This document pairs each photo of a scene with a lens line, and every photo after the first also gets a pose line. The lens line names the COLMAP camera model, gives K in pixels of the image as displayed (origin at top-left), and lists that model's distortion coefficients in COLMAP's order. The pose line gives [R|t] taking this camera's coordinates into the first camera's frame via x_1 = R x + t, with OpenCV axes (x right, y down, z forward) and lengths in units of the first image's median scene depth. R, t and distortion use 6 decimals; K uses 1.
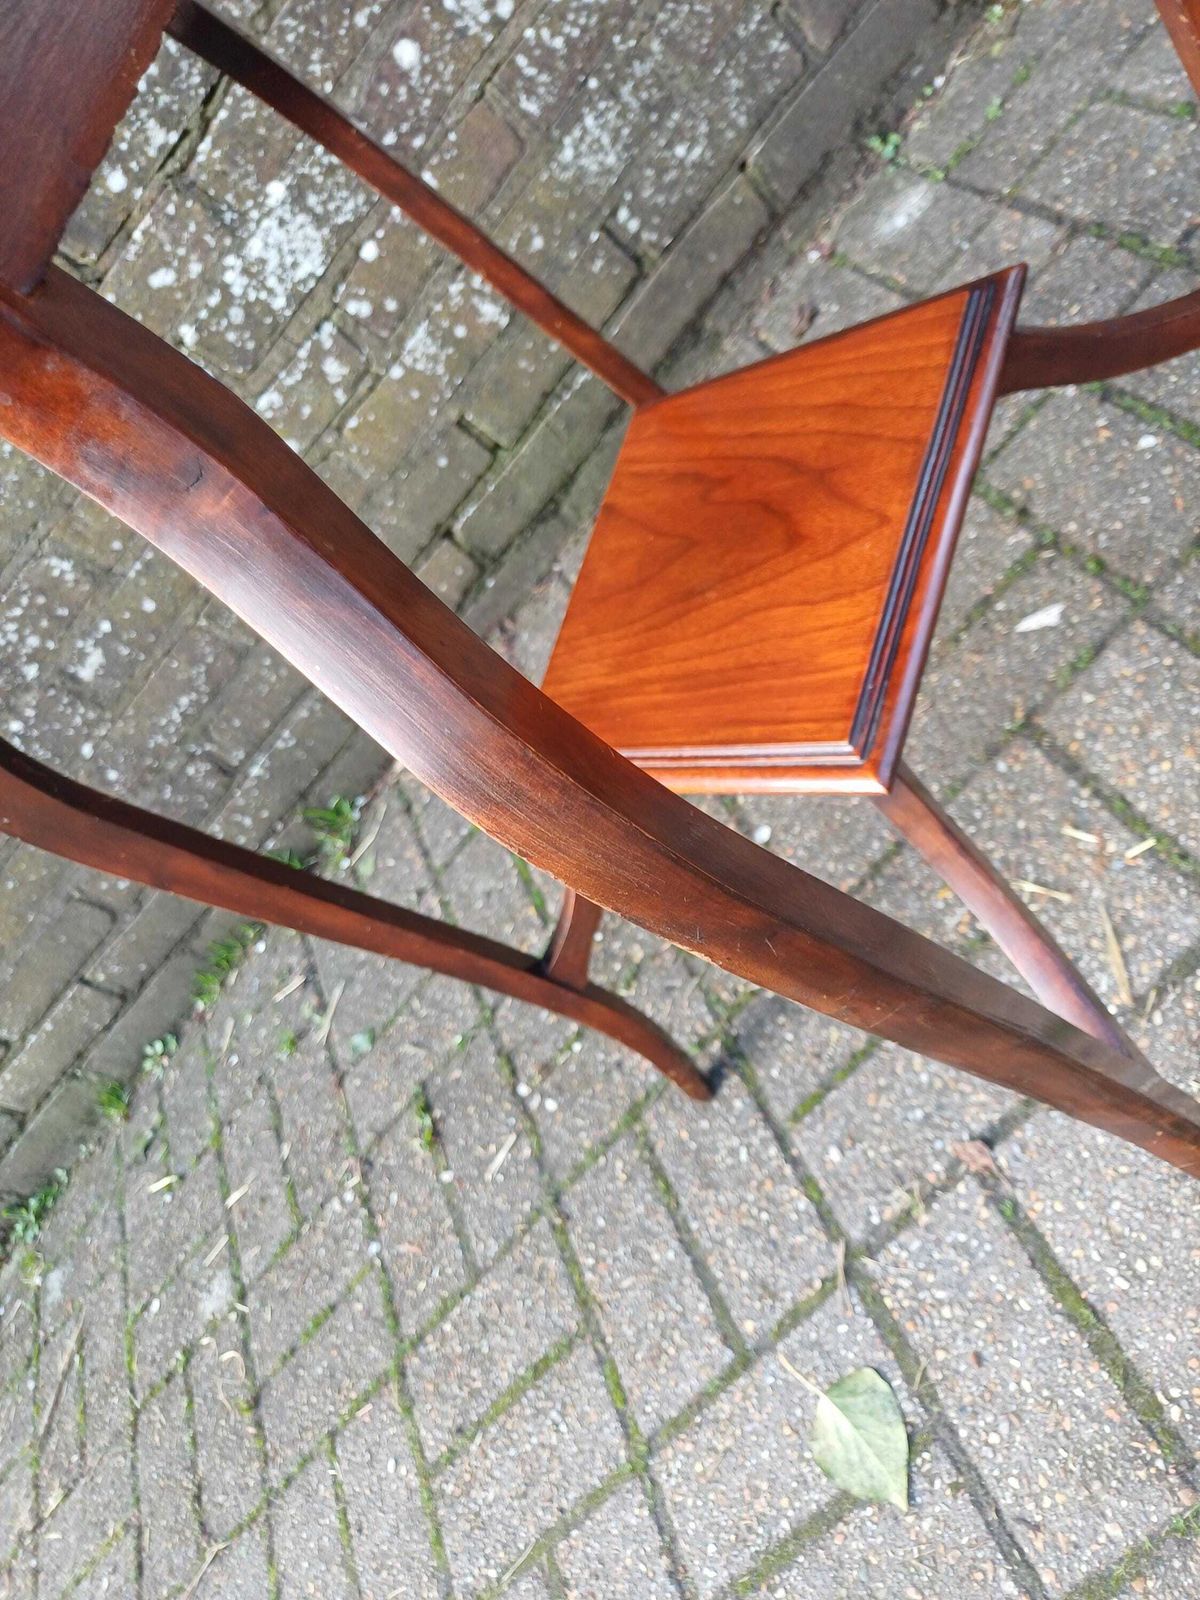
lens RADIAL K [[1204.1, 0, 576.7], [0, 1204.1, 806.7], [0, 0, 1]] dist [0.042016, -0.047936]
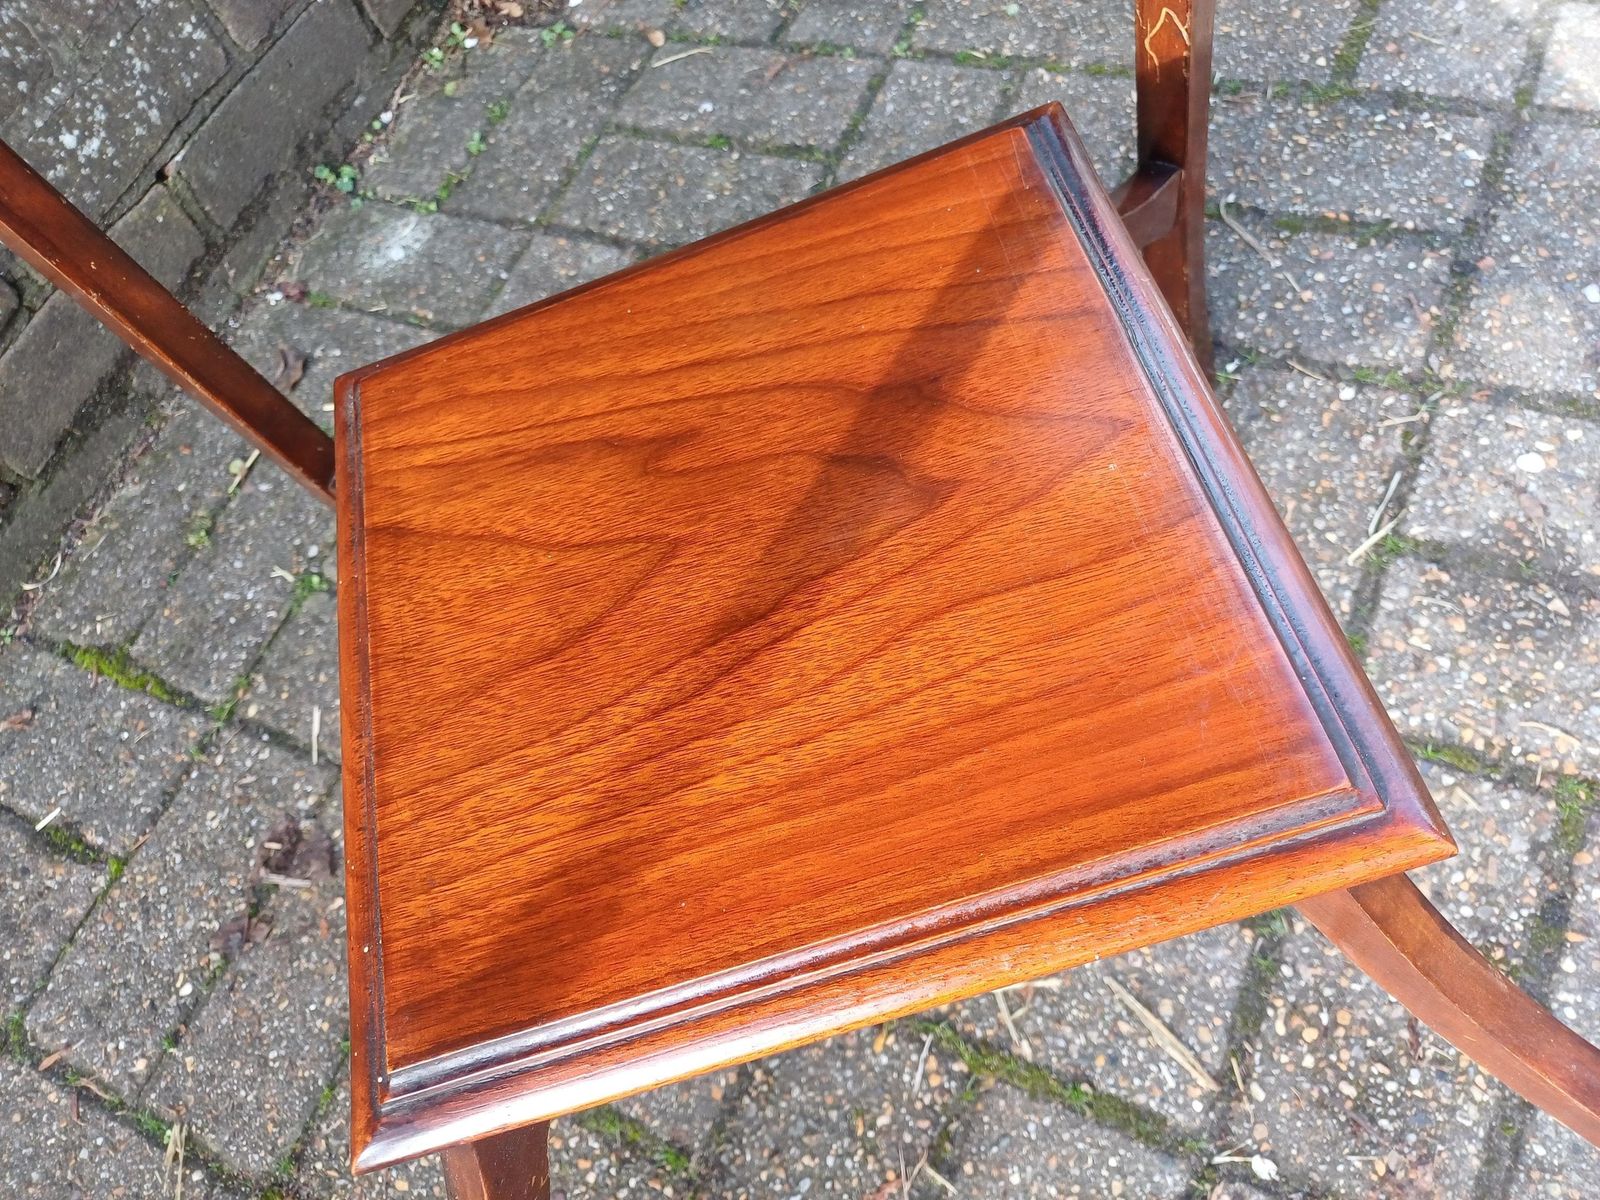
lens RADIAL K [[1204.1, 0, 820.7], [0, 1204.1, 612.9], [0, 0, 1]] dist [0.042016, -0.047936]
pose [[0.713795, -0.128939, 0.688383, -0.143829], [0.311071, 0.939001, -0.146672, -0.058280], [-0.627481, 0.318830, 0.710363, 0.381347]]
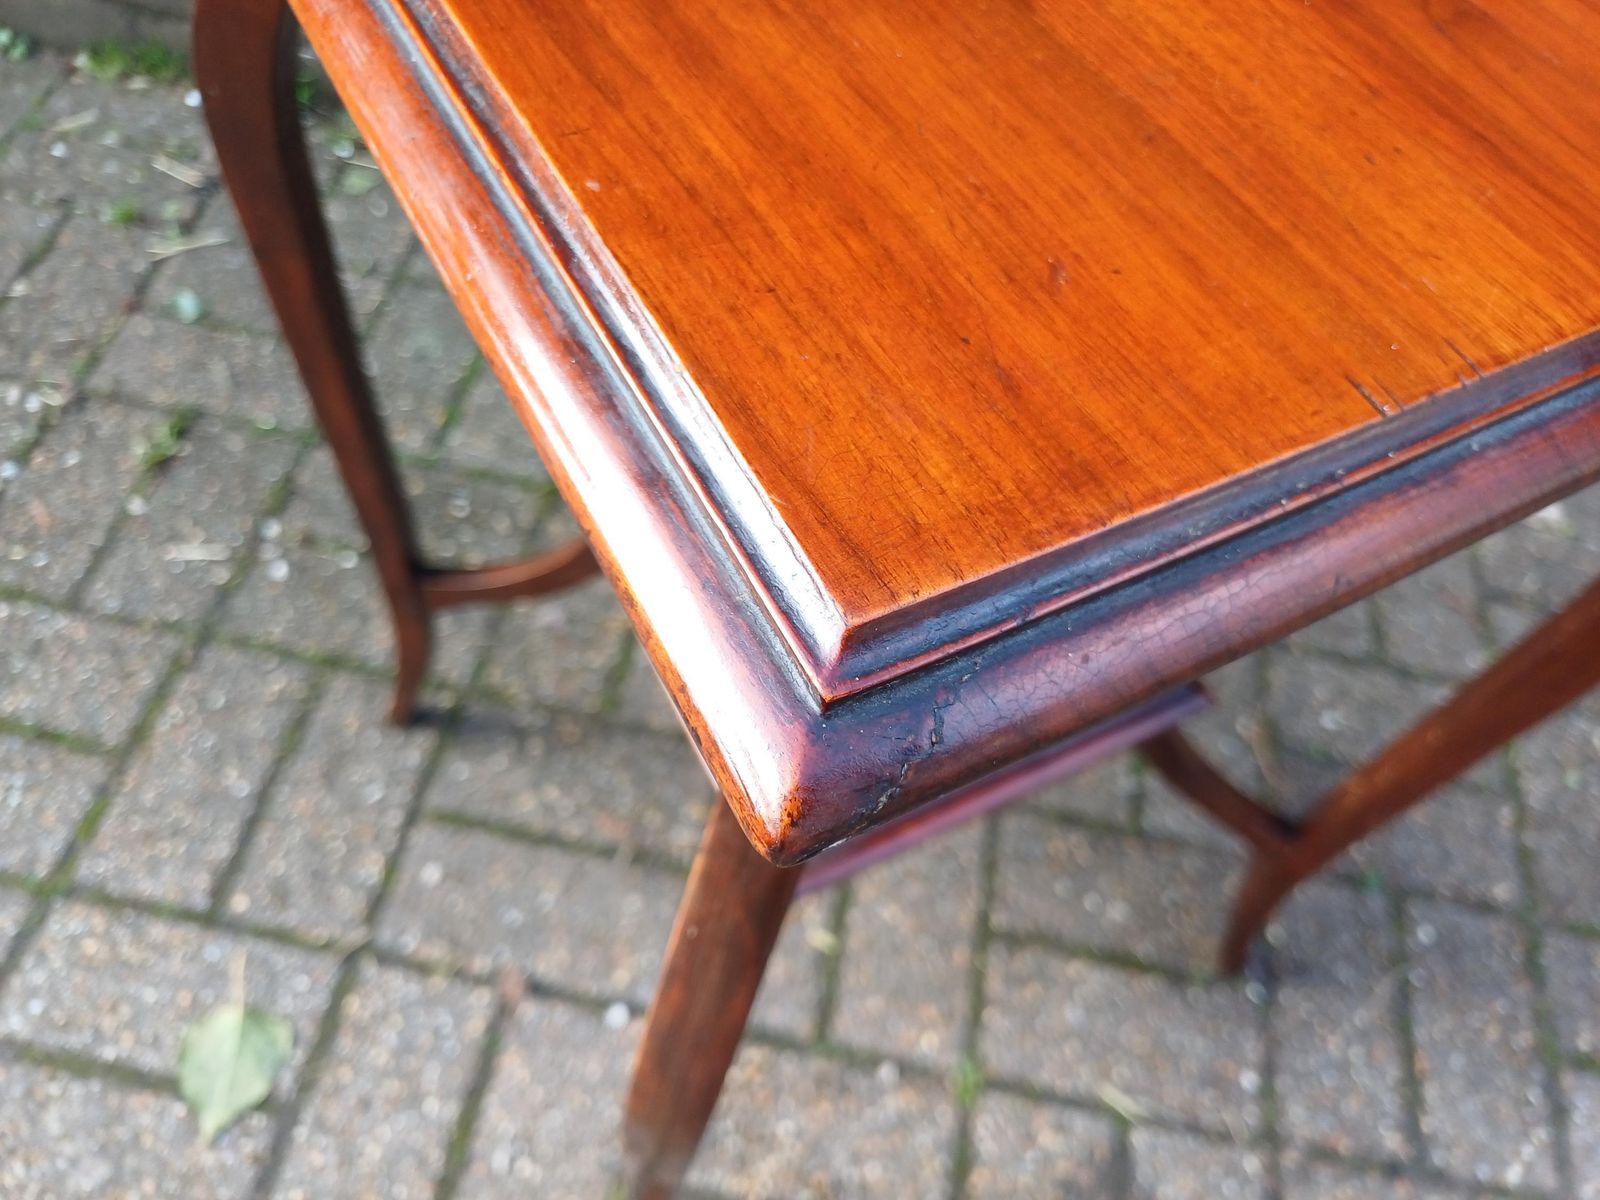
lens RADIAL K [[1204.1, 0, 797.9], [0, 1204.1, 605.4], [0, 0, 1]] dist [0.042016, -0.047936]
pose [[0.475621, 0.782742, 0.401373, -0.201253], [-0.852575, 0.522532, -0.008732, -0.079503], [-0.216565, -0.338047, 0.915873, 0.034408]]
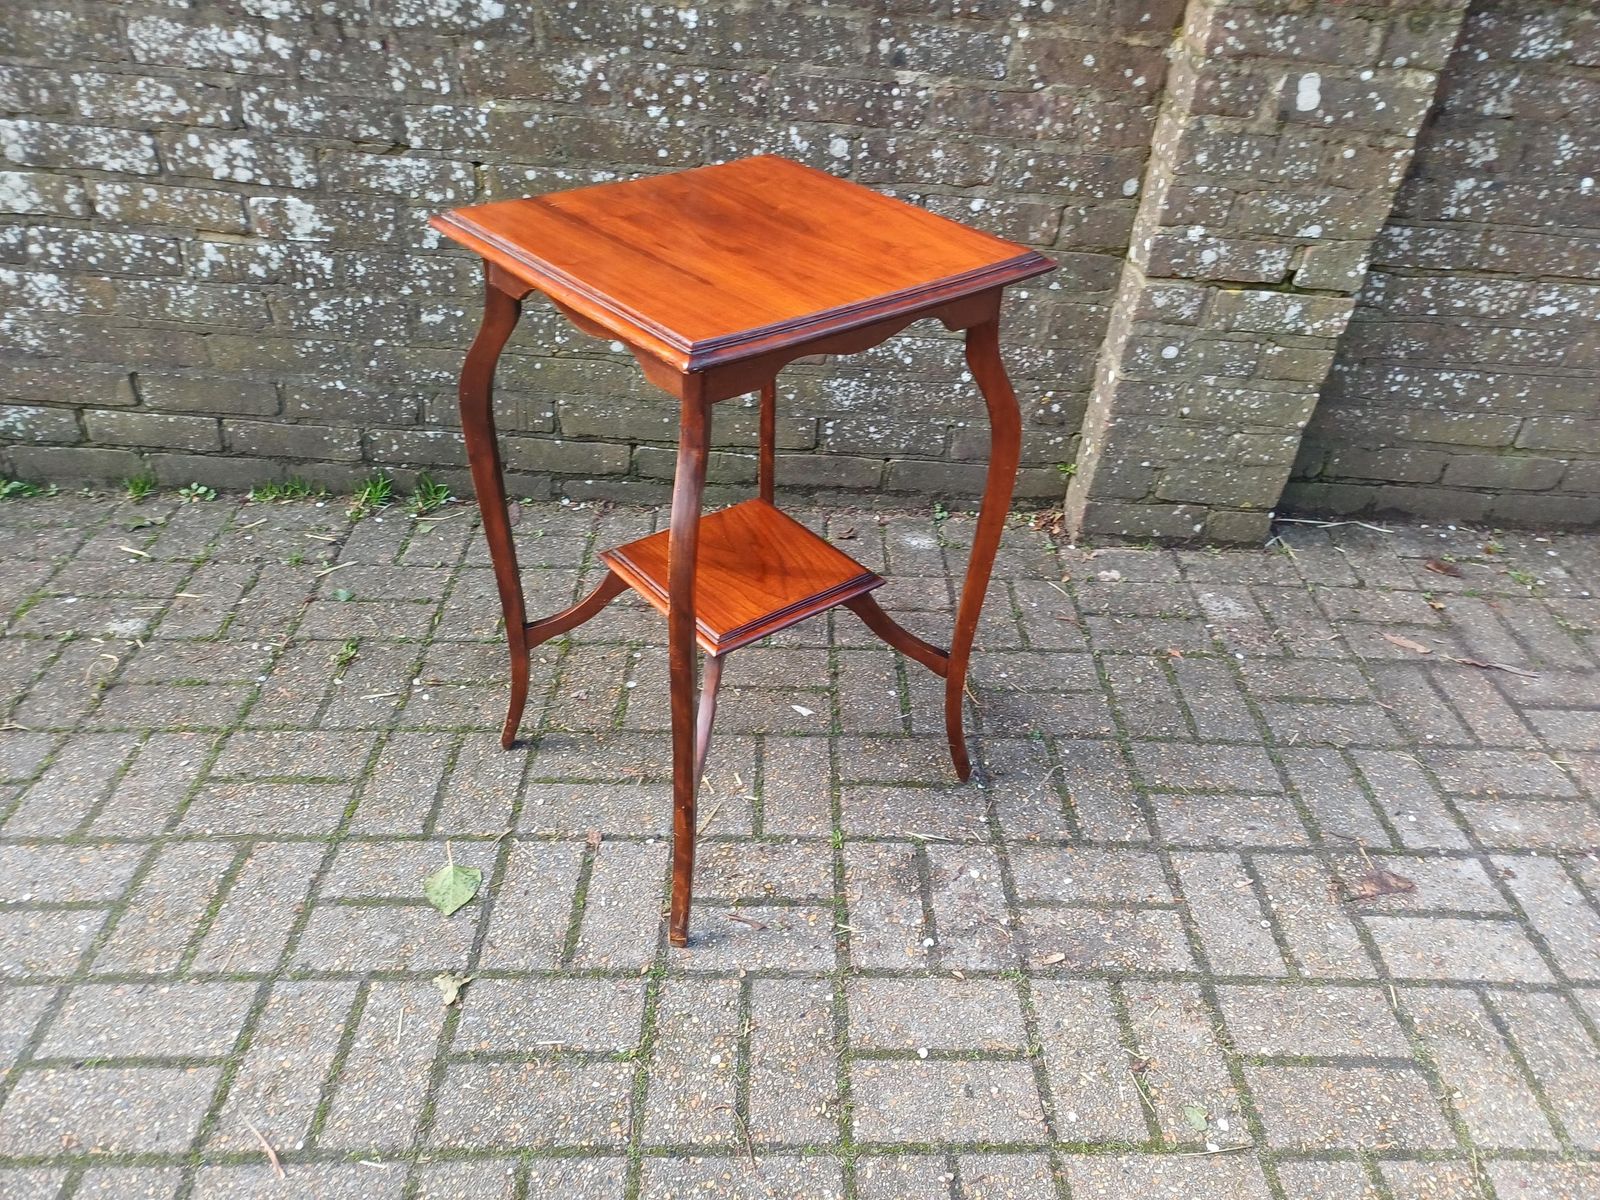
lens RADIAL K [[1163.9, 0, 811.4], [0, 1163.9, 604.0], [0, 0, 1]] dist [0.080986, -0.079391]
pose [[0.607489, 0.777239, 0.163880, -0.068889], [-0.726670, 0.627109, -0.280509, 0.249690], [-0.320793, 0.051320, 0.945758, -0.805290]]
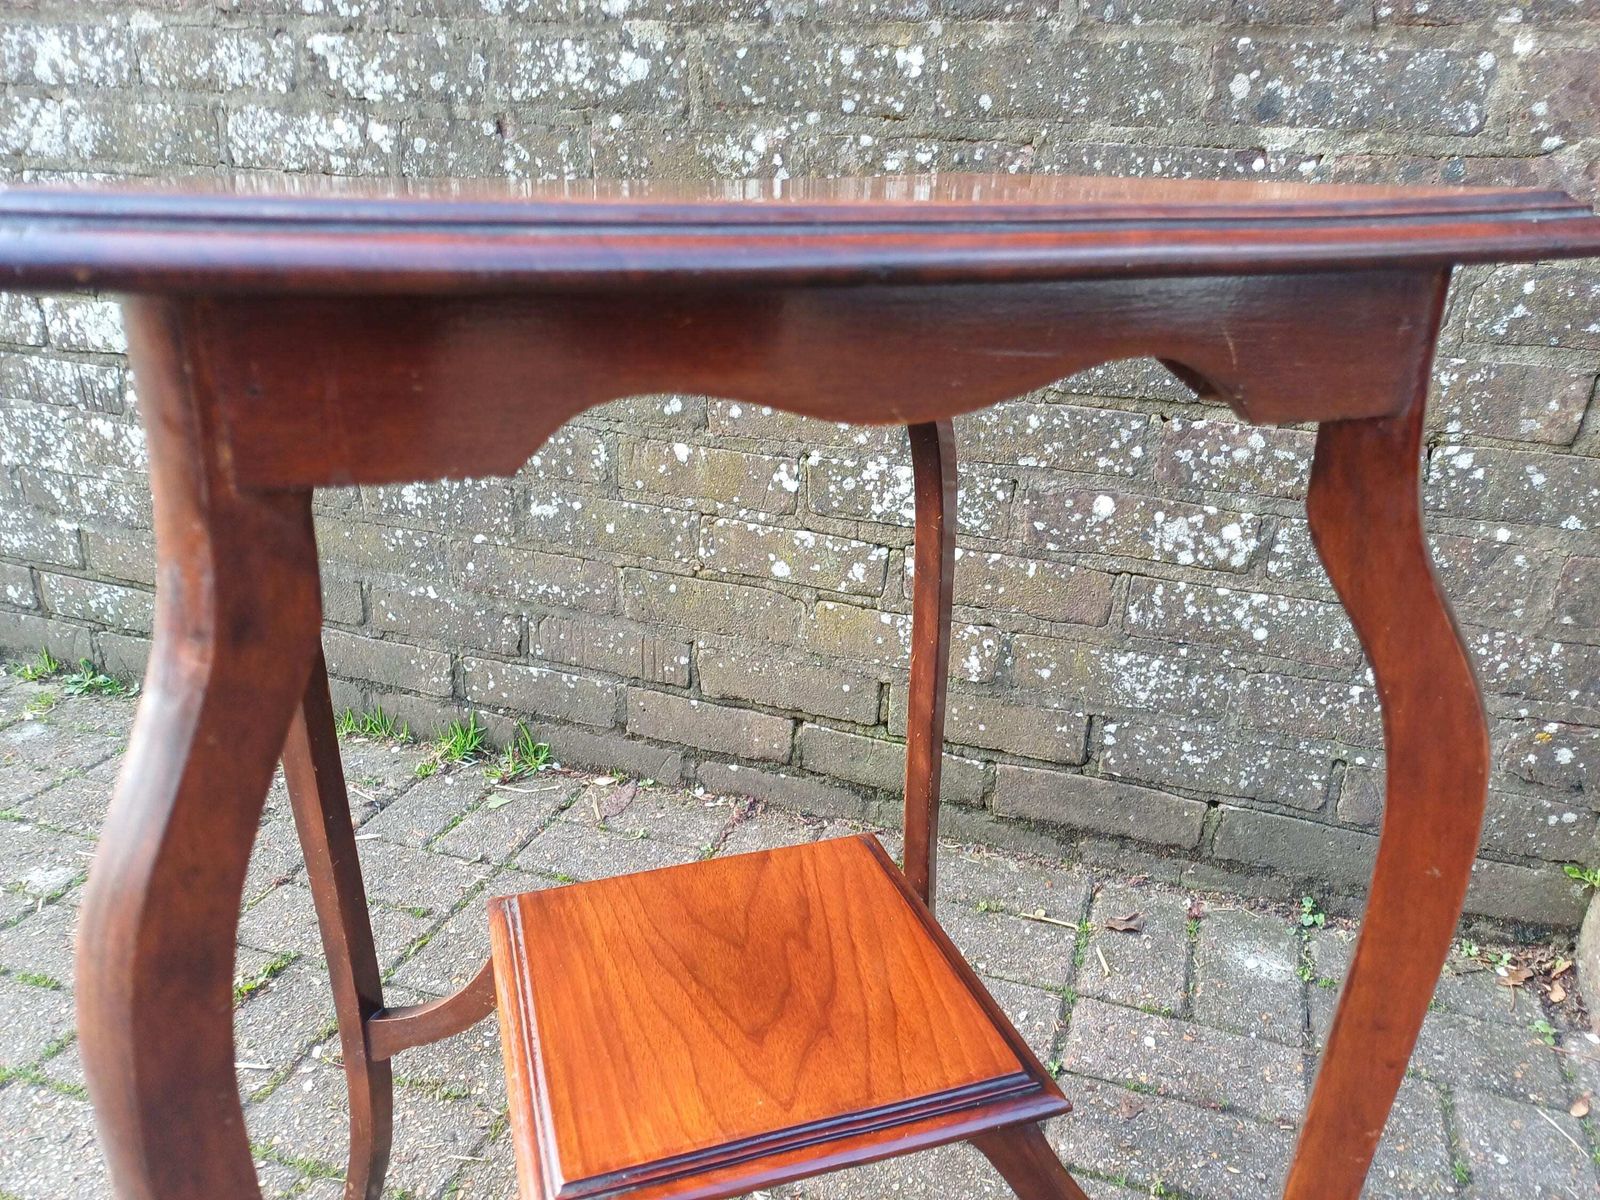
lens RADIAL K [[1180.1, 0, 780.4], [0, 1180.1, 619.4], [0, 0, 1]] dist [0.055308, -0.046073]
pose [[0.477881, 0.847963, -0.229321, 0.069711], [-0.878422, 0.460682, -0.127070, -0.160783], [-0.002106, 0.262165, 0.965021, -0.072495]]
